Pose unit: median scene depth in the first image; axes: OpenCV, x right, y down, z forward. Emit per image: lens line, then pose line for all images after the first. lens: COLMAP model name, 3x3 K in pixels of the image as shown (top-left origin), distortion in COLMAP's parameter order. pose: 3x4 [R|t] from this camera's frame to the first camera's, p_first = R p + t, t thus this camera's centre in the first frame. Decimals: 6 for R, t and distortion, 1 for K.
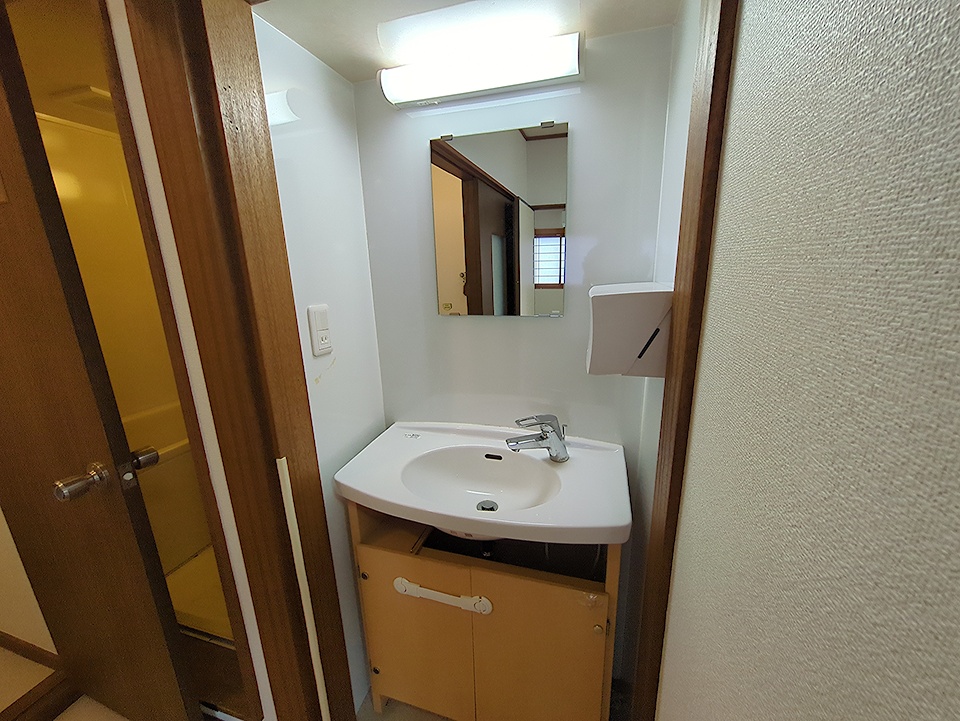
lens RADIAL K [[379.0, 0, 483.7], [0, 379.0, 362.8], [0, 0, 1]] dist [-0.000832, 0.000601]
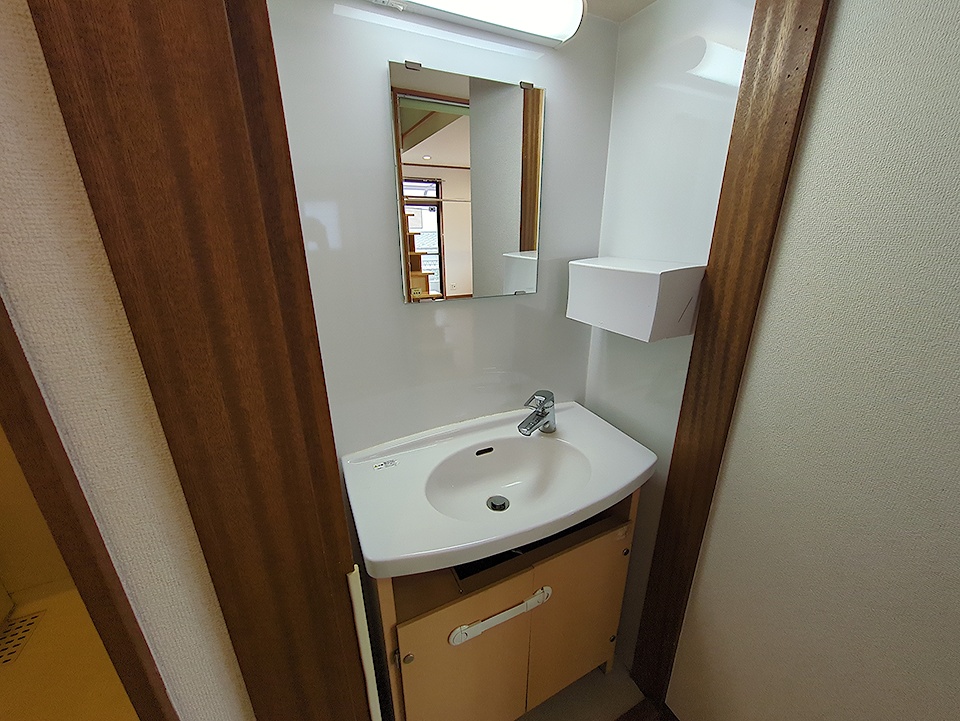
lens RADIAL K [[379.0, 0, 483.7], [0, 379.0, 362.8], [0, 0, 1]] dist [-0.000832, 0.000601]
pose [[0.730979, -0.202691, 0.651603, -0.594410], [0.151855, 0.979242, 0.134255, -0.097380], [-0.665290, 0.000812, 0.746585, 0.347886]]
